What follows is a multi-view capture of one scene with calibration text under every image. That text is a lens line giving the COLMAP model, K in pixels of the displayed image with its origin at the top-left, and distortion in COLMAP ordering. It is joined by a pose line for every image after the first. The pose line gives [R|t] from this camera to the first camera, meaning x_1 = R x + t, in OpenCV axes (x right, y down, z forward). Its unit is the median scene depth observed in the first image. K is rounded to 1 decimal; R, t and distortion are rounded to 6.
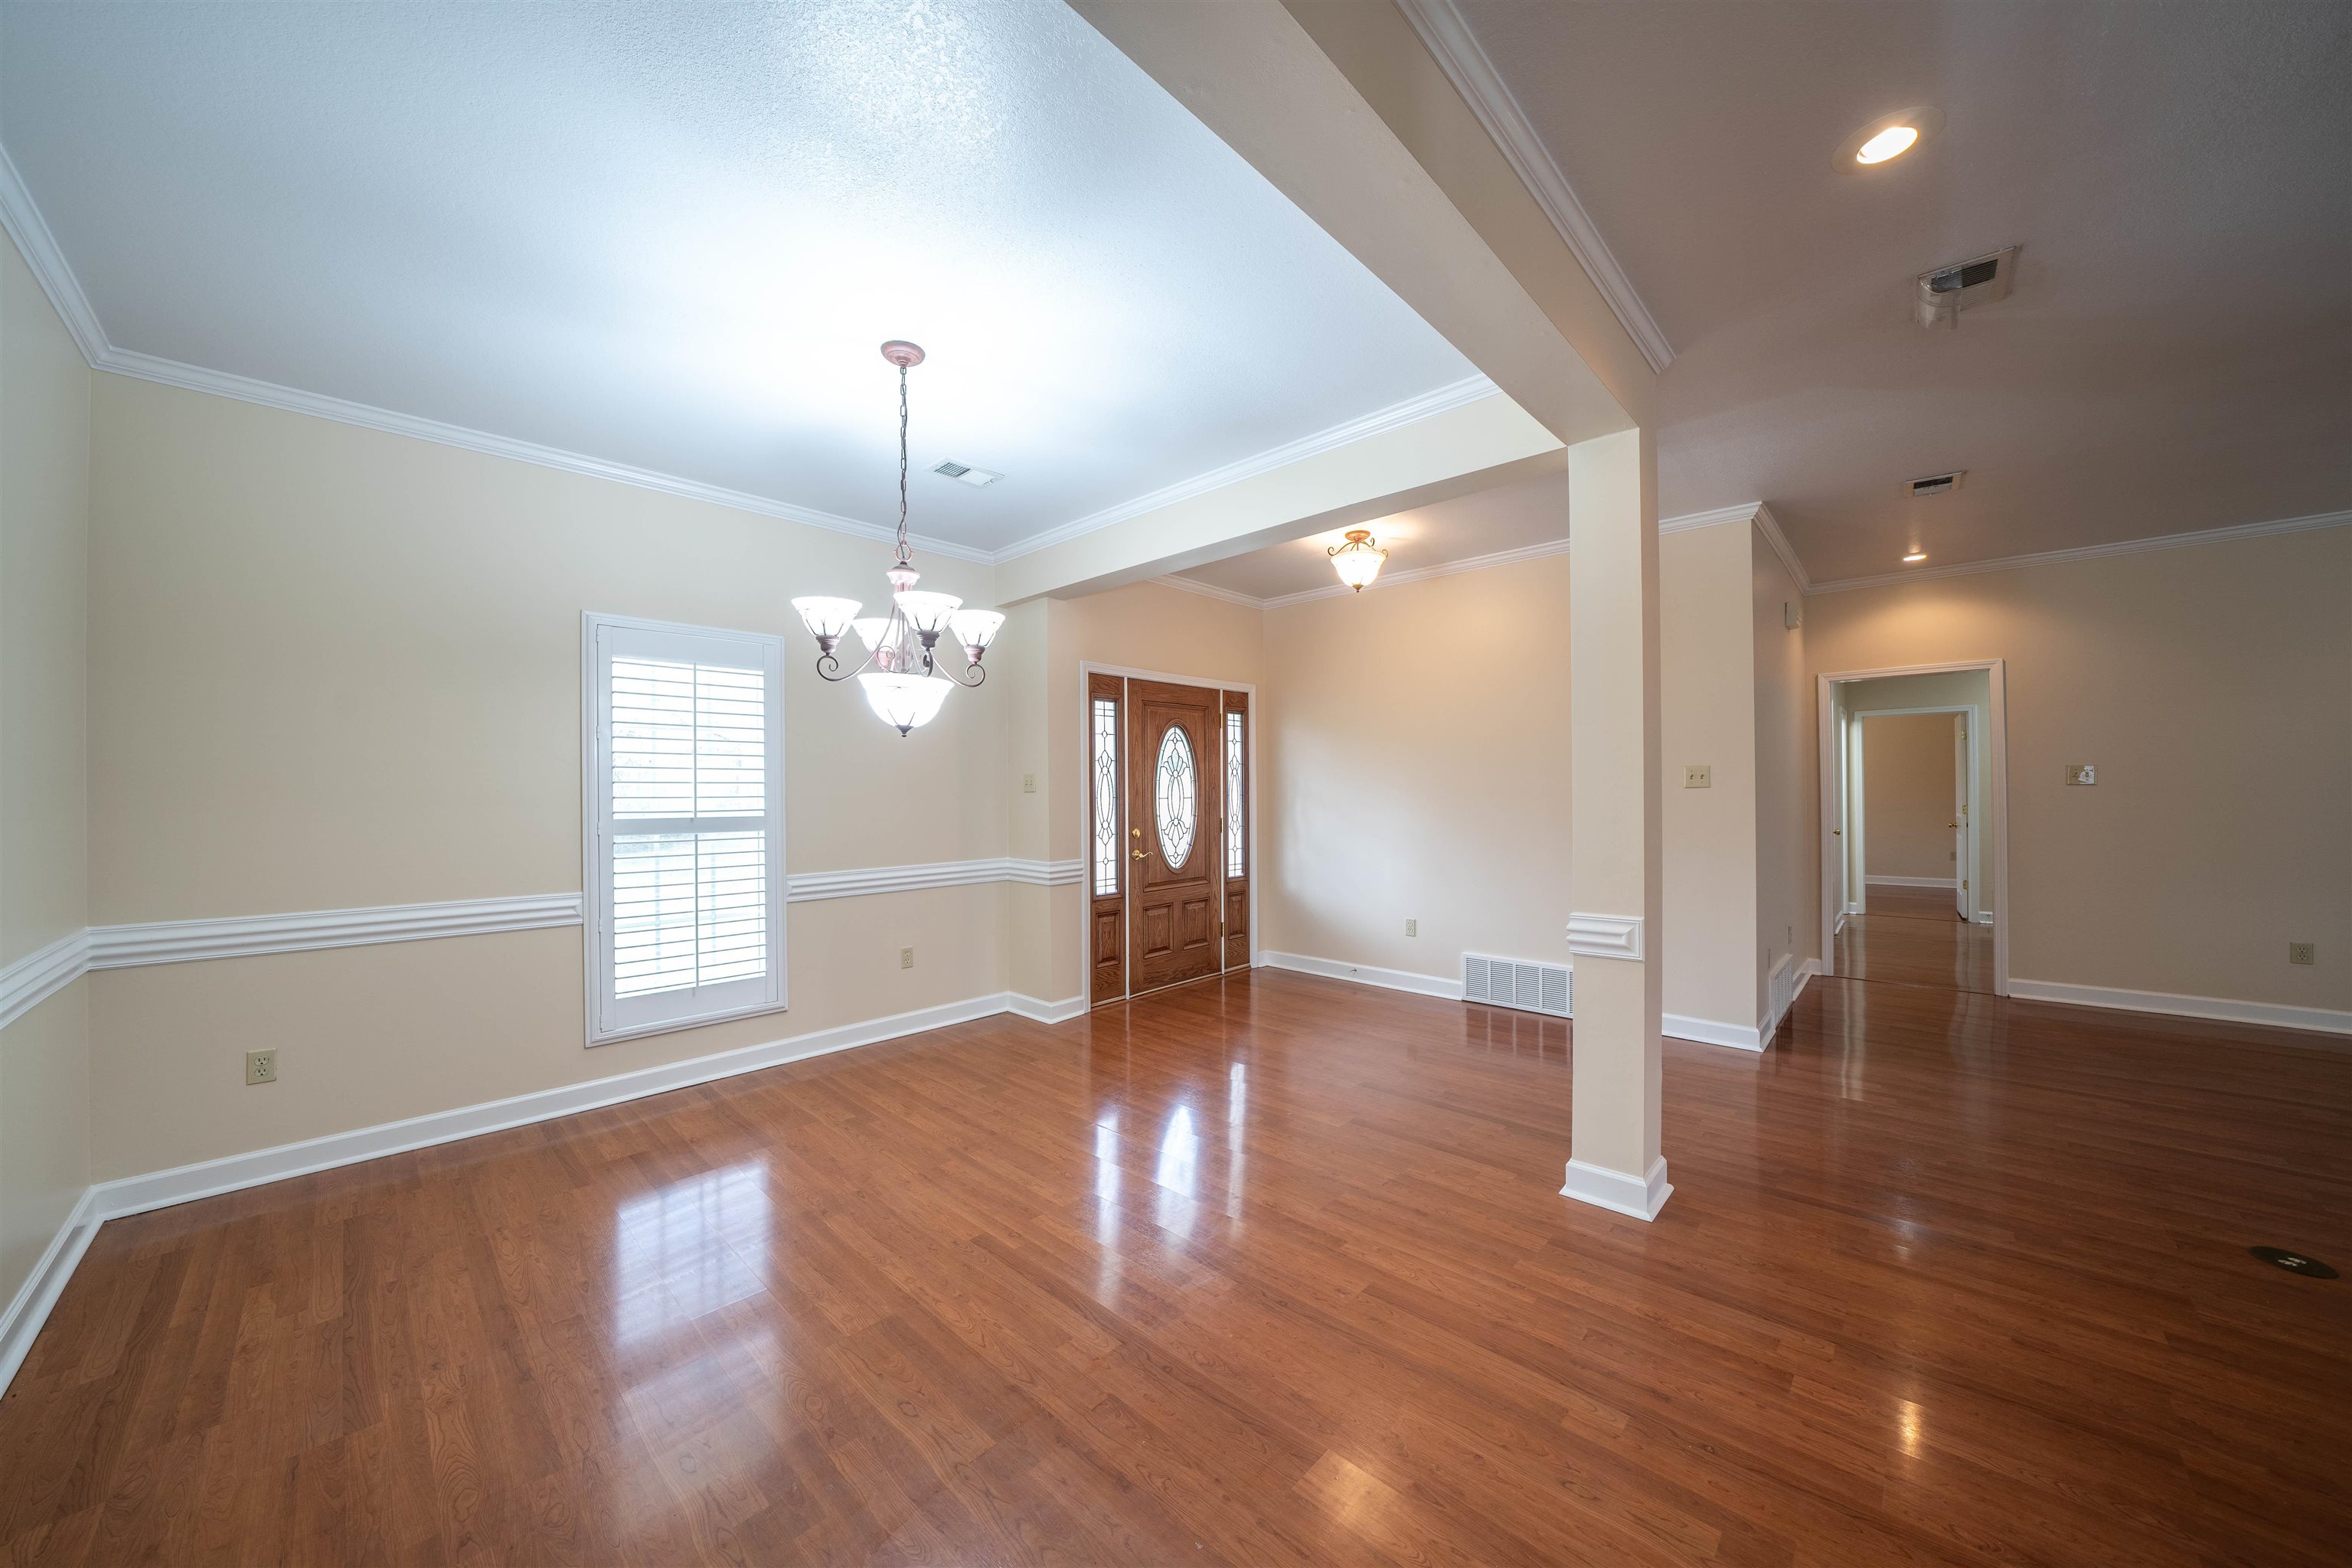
lens RADIAL K [[814.8, 0, 1163.5], [0, 814.8, 789.0], [0, 0, 1]] dist [-0.027872, 0.003150]
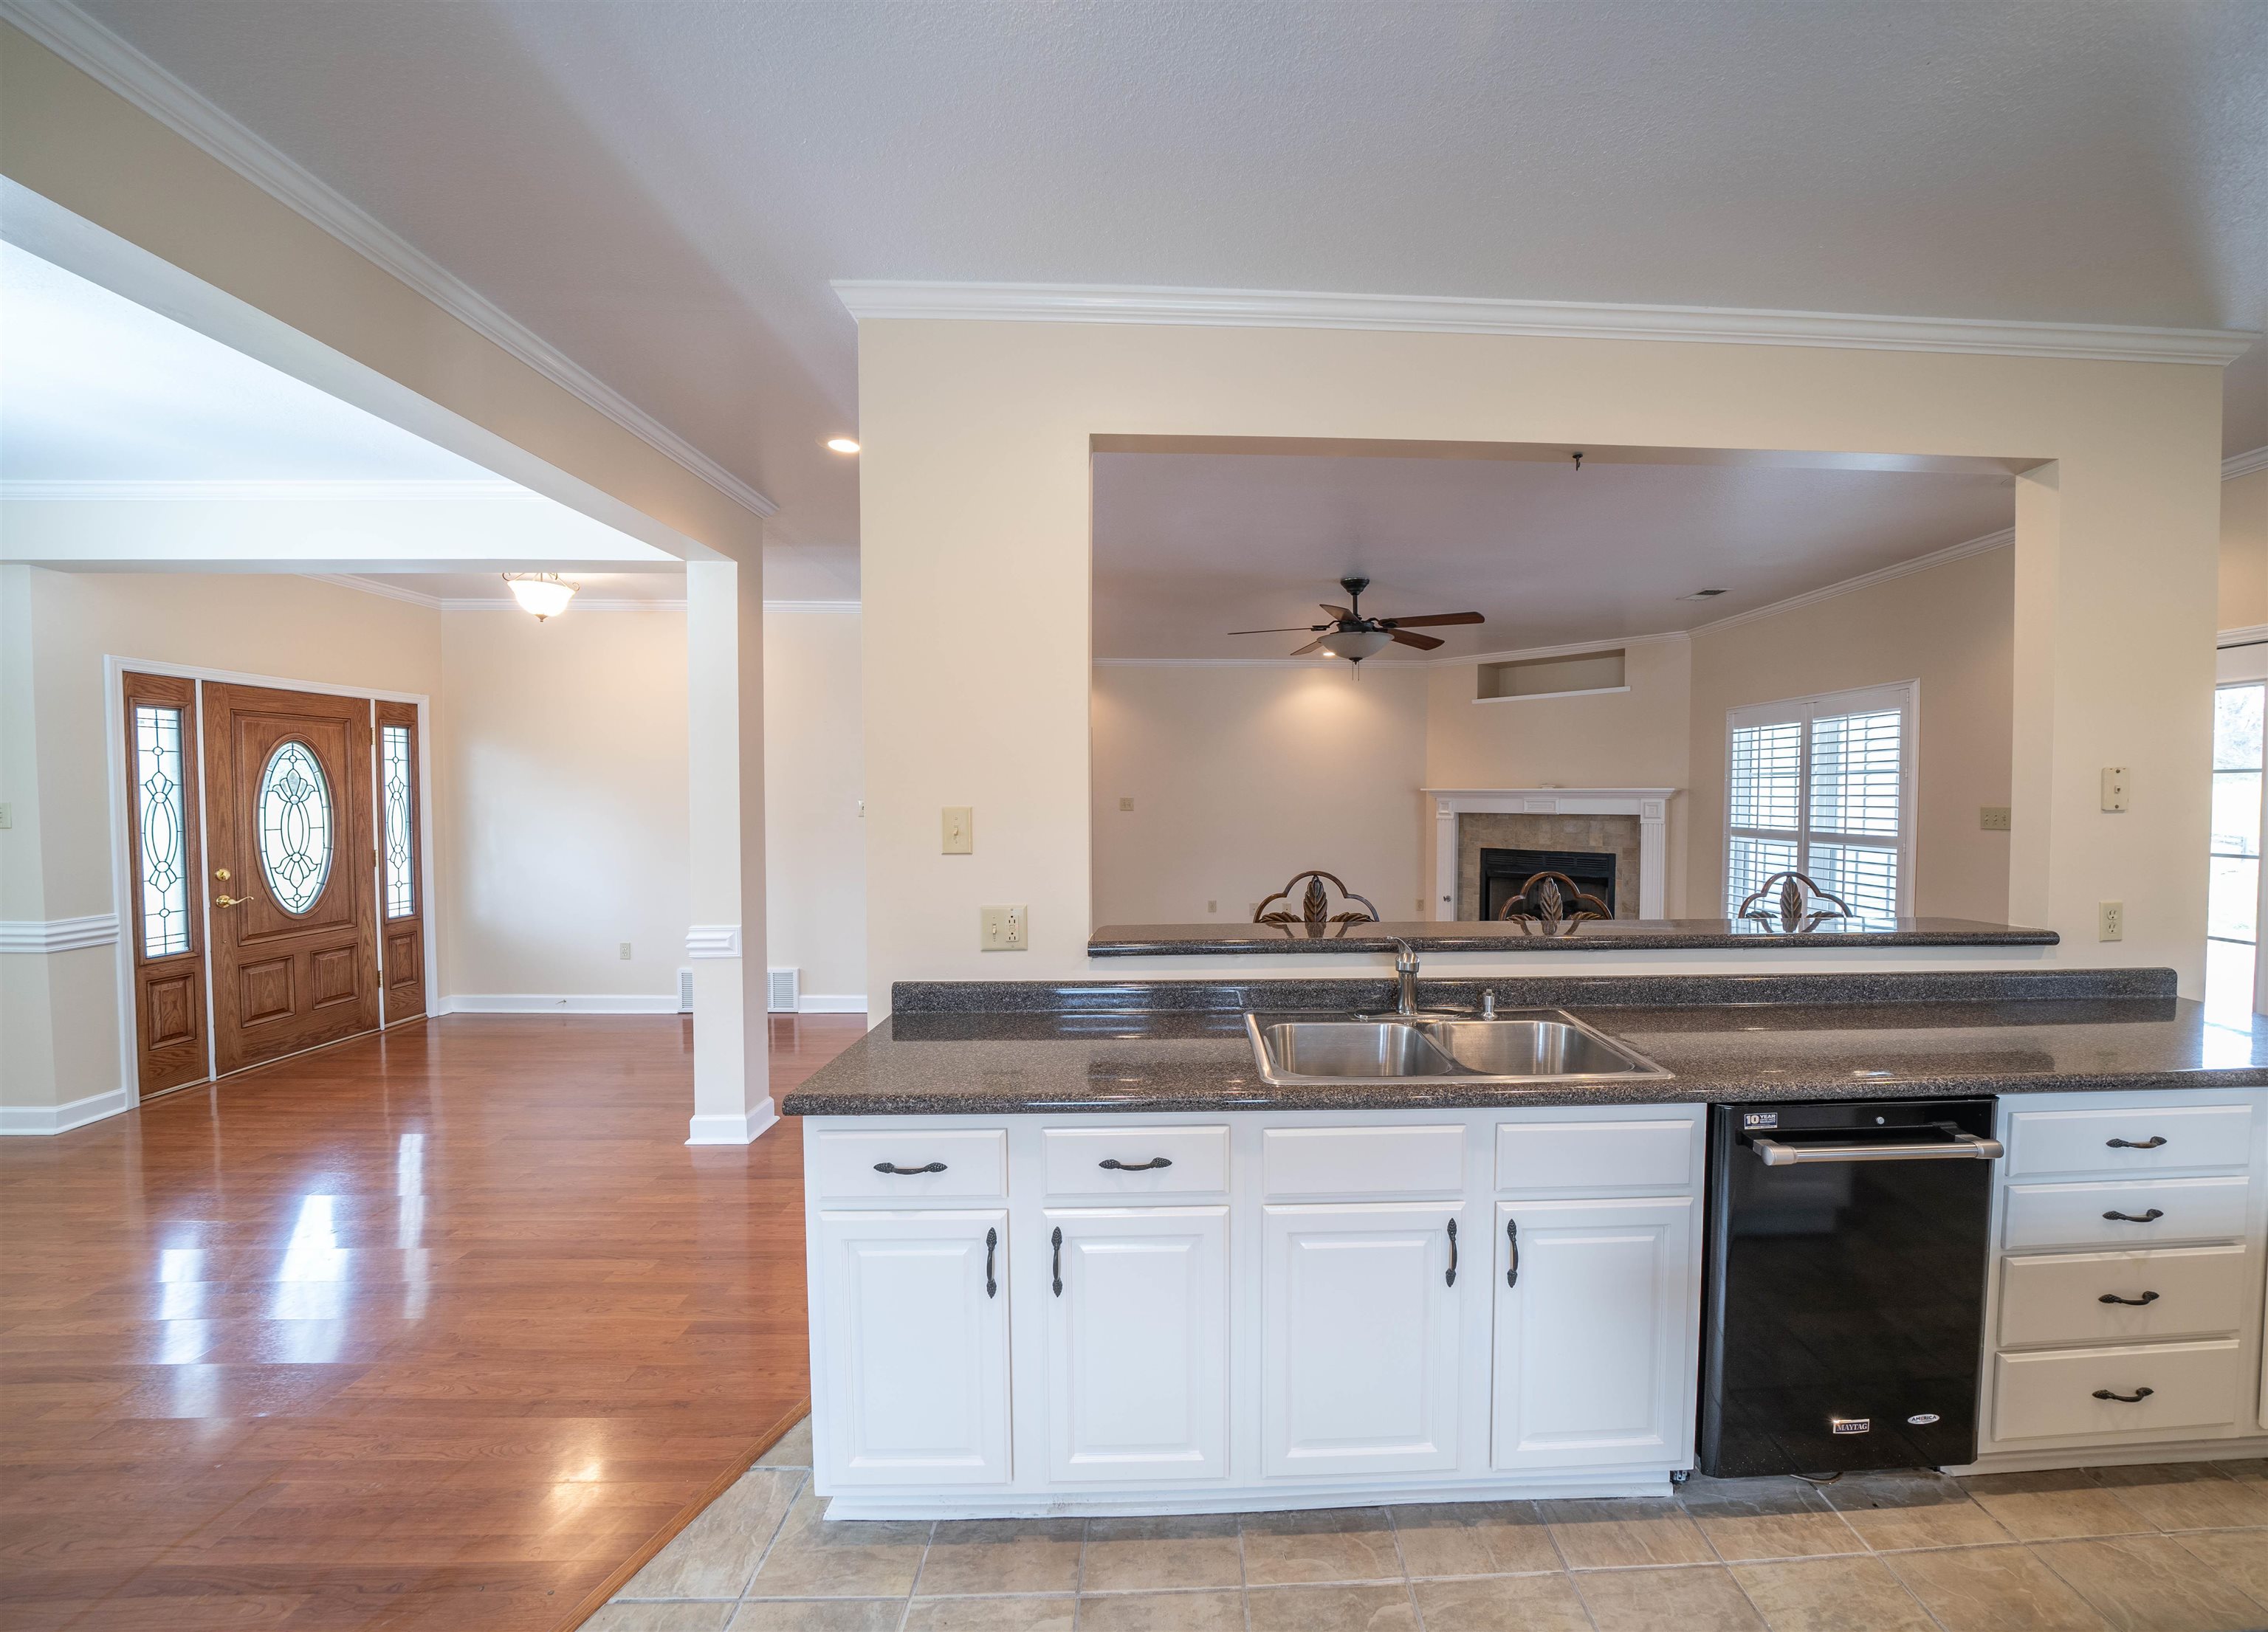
lens RADIAL K [[848.7, 0, 1210.9], [0, 848.7, 821.7], [0, 0, 1]] dist [-0.028962, 0.003969]
pose [[0.692967, -0.014481, 0.720823, 0.059196], [-0.009120, 0.999542, 0.028848, -0.030072], [-0.720911, -0.026565, 0.692518, -0.261574]]
